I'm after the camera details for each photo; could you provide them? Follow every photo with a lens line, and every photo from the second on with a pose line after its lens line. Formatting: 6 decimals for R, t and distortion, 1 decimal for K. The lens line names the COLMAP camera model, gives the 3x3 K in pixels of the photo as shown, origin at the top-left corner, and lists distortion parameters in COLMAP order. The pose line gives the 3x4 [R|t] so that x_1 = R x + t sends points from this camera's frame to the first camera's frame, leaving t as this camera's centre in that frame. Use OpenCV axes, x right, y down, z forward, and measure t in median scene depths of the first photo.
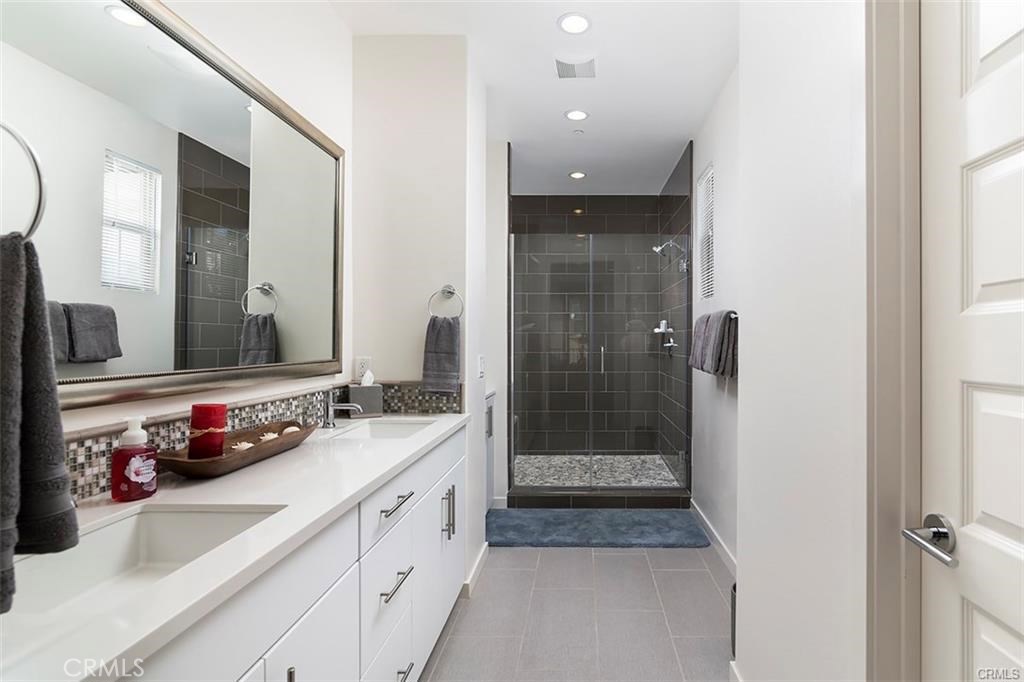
lens RADIAL K [[501.4, 0, 575.7], [0, 501.4, 338.8], [0, 0, 1]] dist [-0.002683, -0.001202]
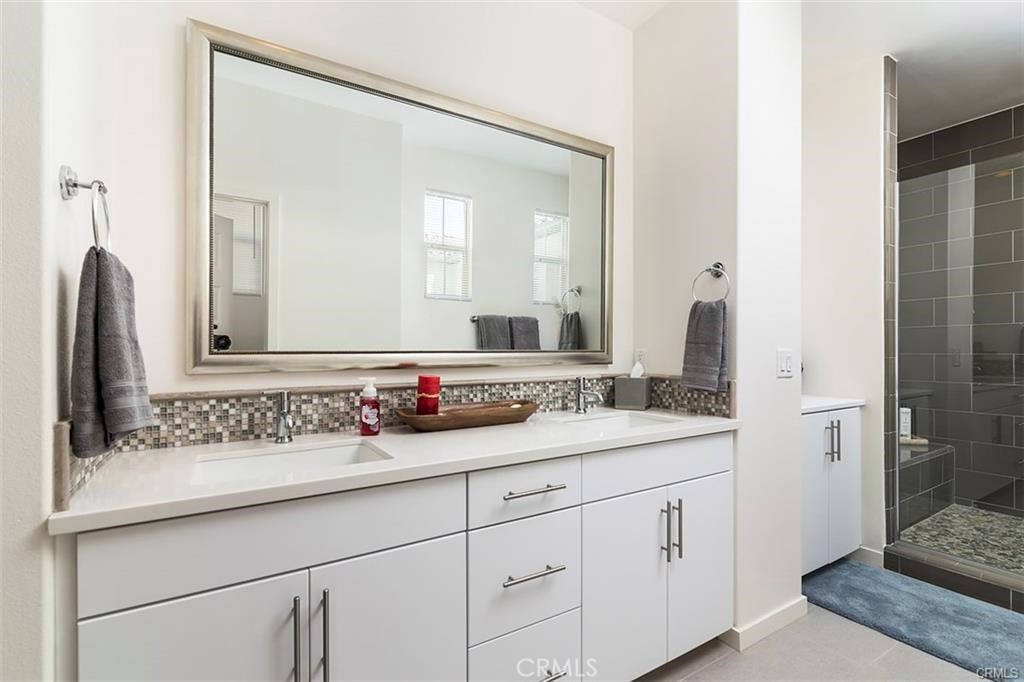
lens RADIAL K [[468.8, 0, 512.3], [0, 468.8, 346.5], [0, 0, 1]] dist [0.000245, -0.000621]
pose [[0.533304, -0.008870, -0.845877, 0.229826], [0.005000, 0.999961, -0.007334, 0.037218], [0.845909, -0.000318, 0.533328, 0.300595]]
